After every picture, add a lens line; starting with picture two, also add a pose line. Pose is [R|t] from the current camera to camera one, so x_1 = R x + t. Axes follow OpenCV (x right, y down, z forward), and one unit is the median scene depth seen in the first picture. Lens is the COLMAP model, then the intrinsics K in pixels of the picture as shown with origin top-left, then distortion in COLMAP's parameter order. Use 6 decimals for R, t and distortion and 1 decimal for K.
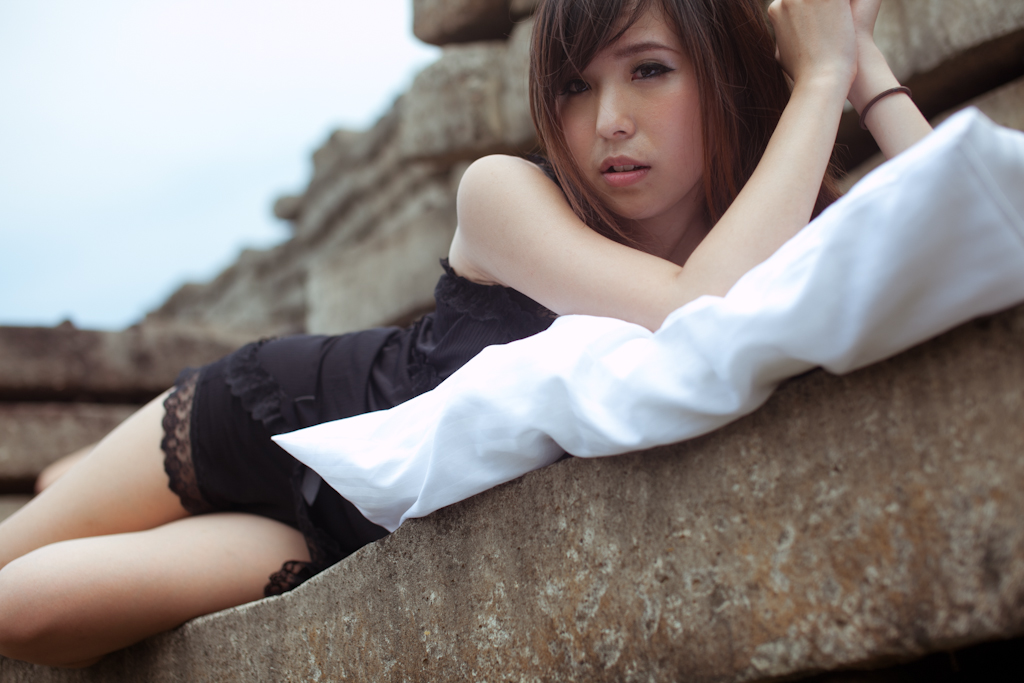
lens RADIAL K [[1365.5, 0, 511.5], [0, 1365.5, 338.8], [0, 0, 1]] dist [-0.146664, 0.212977]
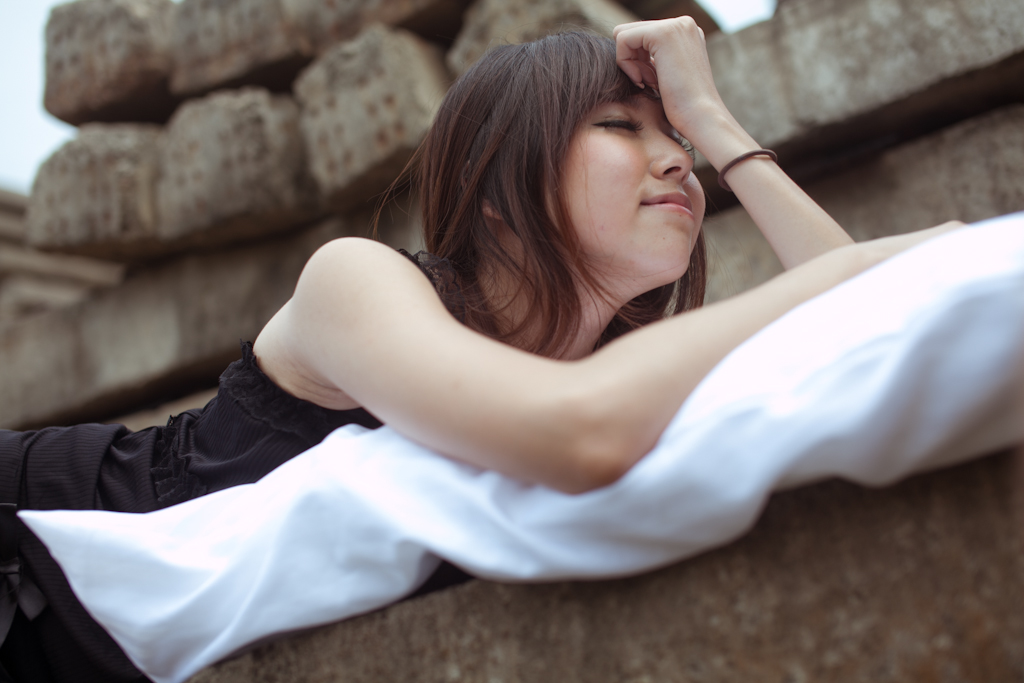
lens RADIAL K [[1365.5, 0, 511.5], [0, 1365.5, 338.8], [0, 0, 1]] dist [-0.146664, 0.212977]
pose [[0.938709, 0.064491, 0.338624, -0.217880], [-0.027478, 0.993217, -0.112985, 0.038972], [-0.343613, 0.096755, 0.934114, 0.291879]]
